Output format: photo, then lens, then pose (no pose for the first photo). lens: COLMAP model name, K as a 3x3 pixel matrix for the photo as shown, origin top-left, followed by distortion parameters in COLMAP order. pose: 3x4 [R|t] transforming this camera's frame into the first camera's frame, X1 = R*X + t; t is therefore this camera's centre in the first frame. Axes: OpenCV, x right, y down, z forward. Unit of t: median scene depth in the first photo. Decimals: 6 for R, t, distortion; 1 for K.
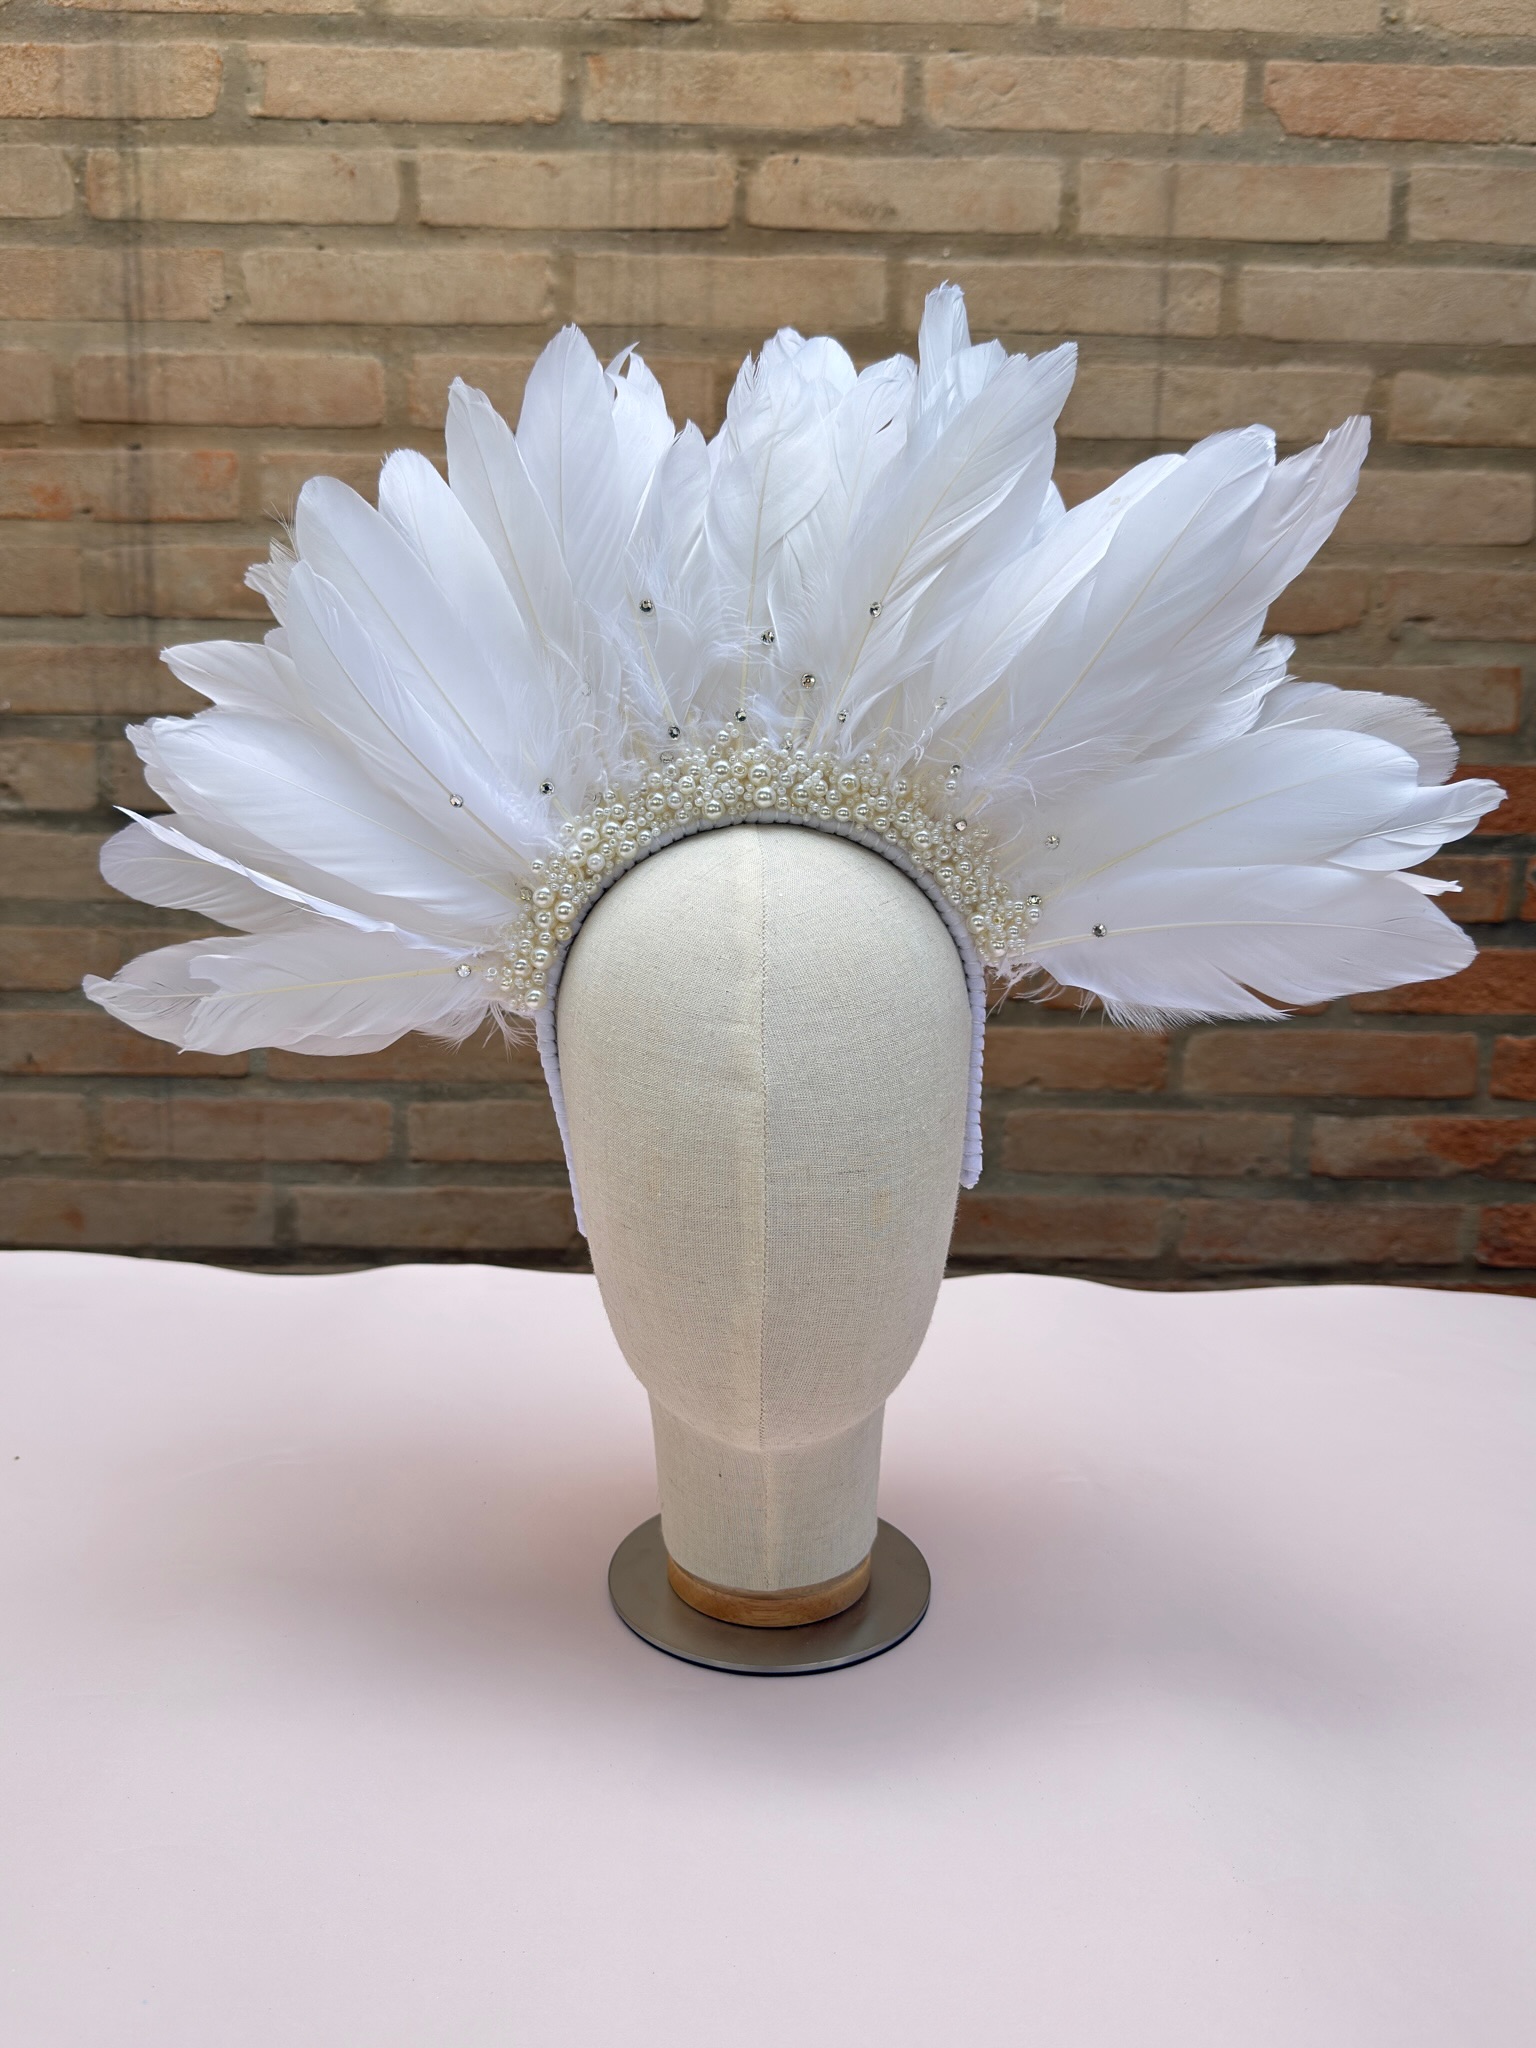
lens RADIAL K [[1668.5, 0, 770.6], [0, 1668.5, 967.3], [0, 0, 1]] dist [-0.005804, -0.004198]
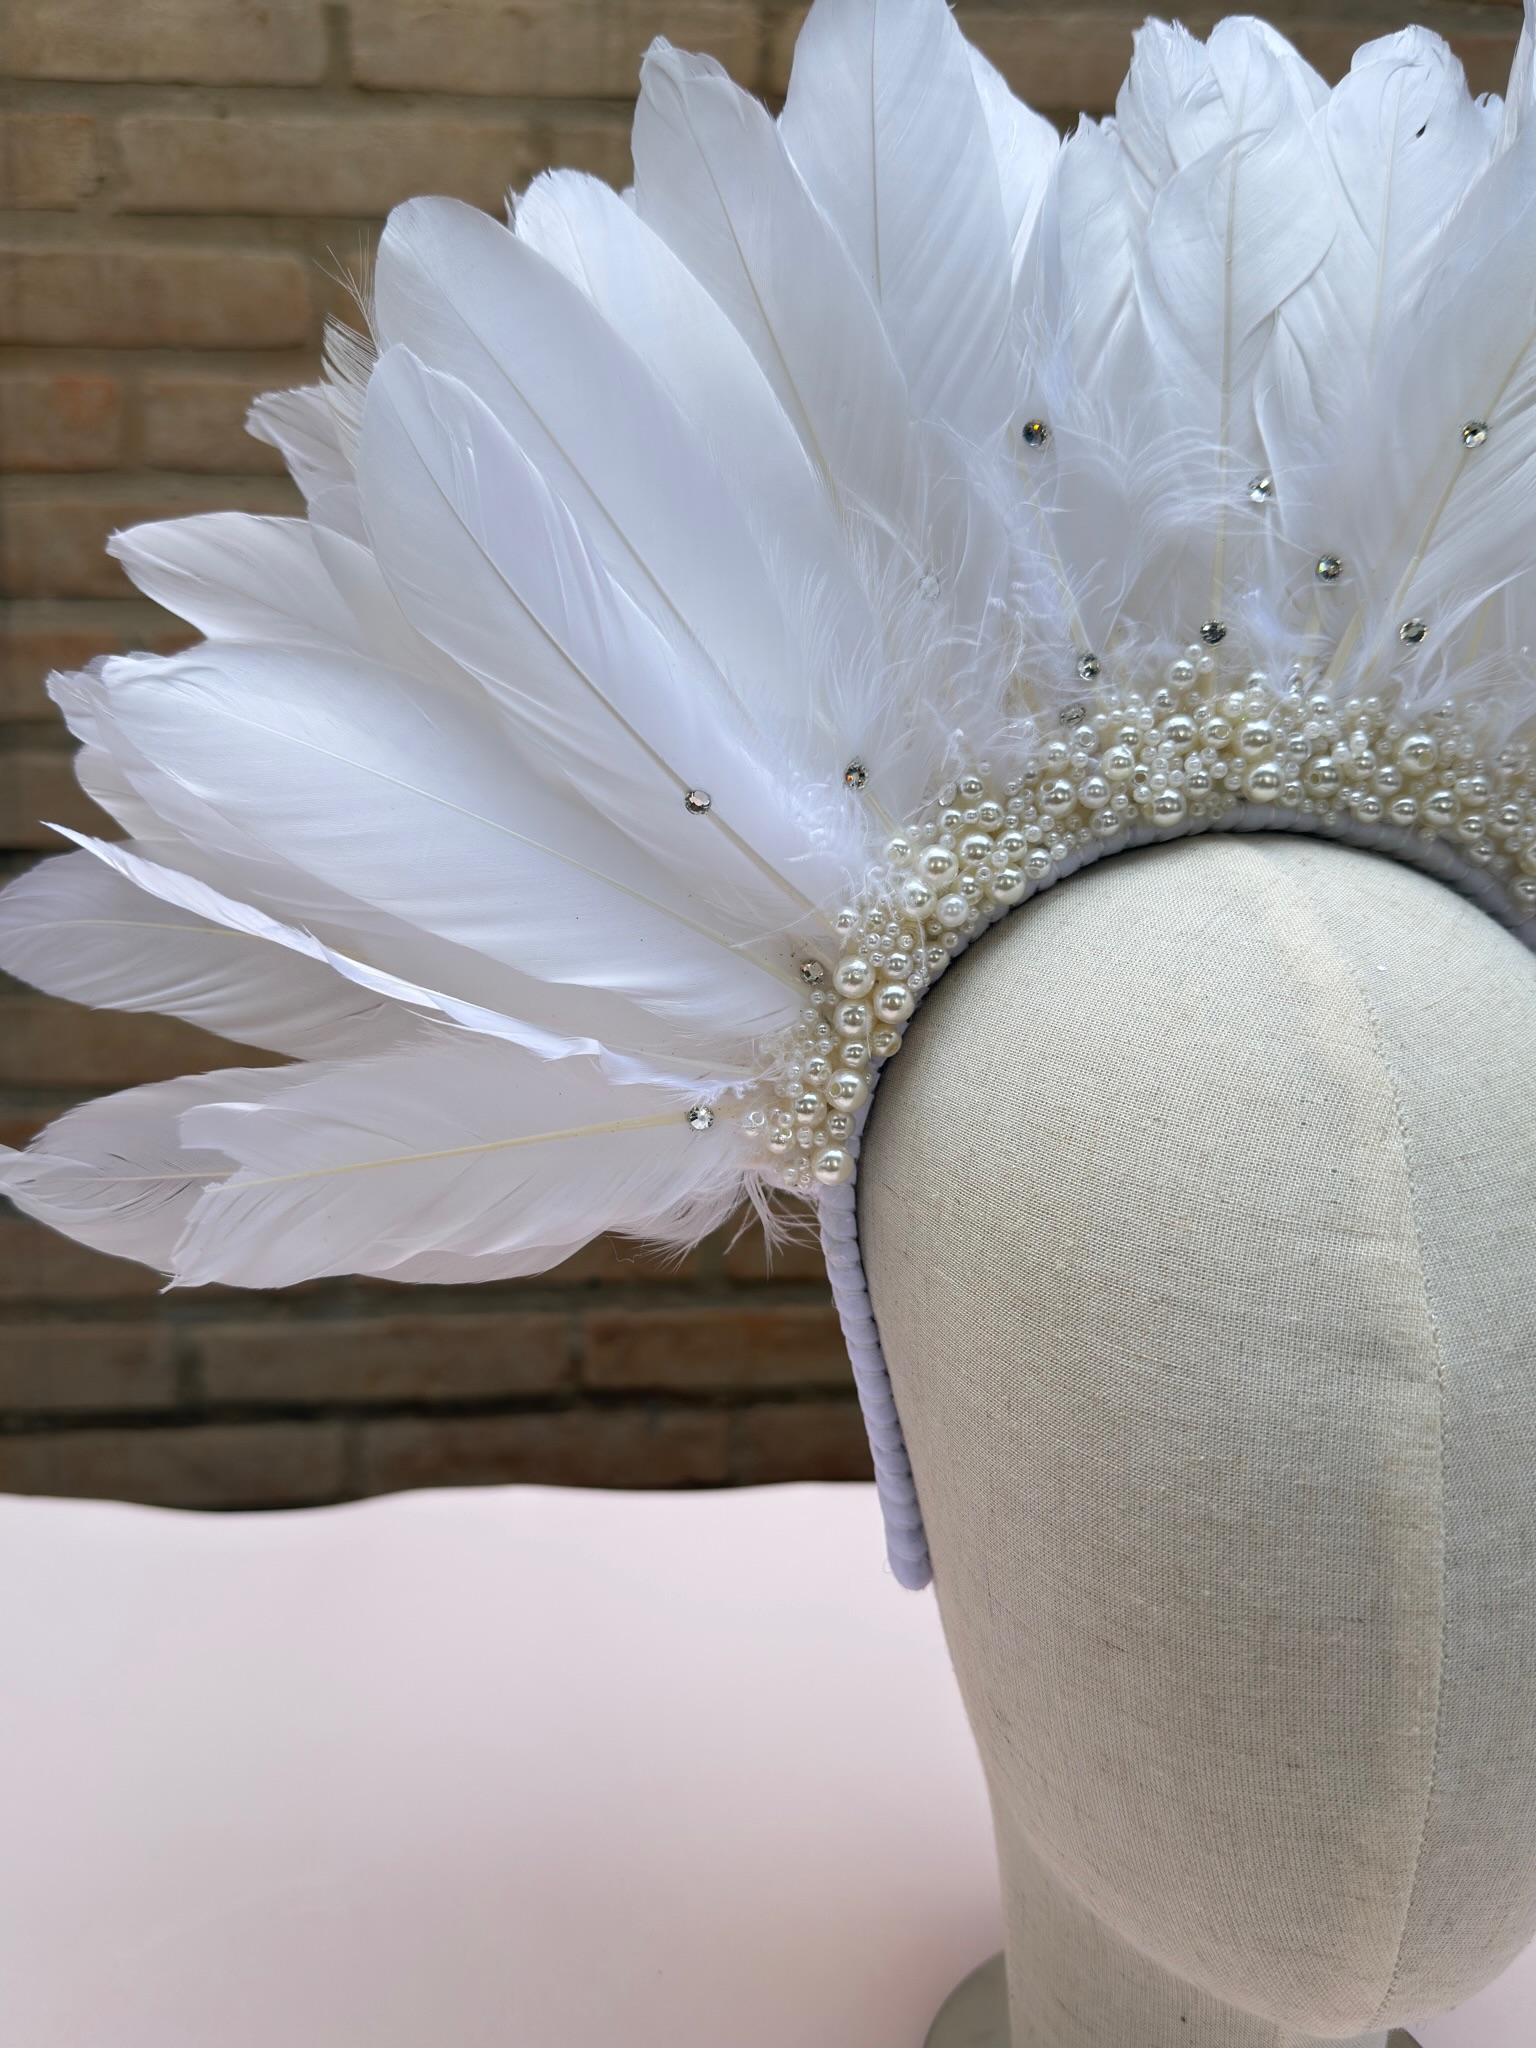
lens RADIAL K [[1786.8, 0, 763.2], [0, 1786.8, 936.3], [0, 0, 1]] dist [0.003643, -0.019501]
pose [[0.997789, -0.024603, 0.061734, -0.080913], [0.026903, 0.998964, -0.036708, -0.014225], [-0.060767, 0.038288, 0.997417, 0.174269]]
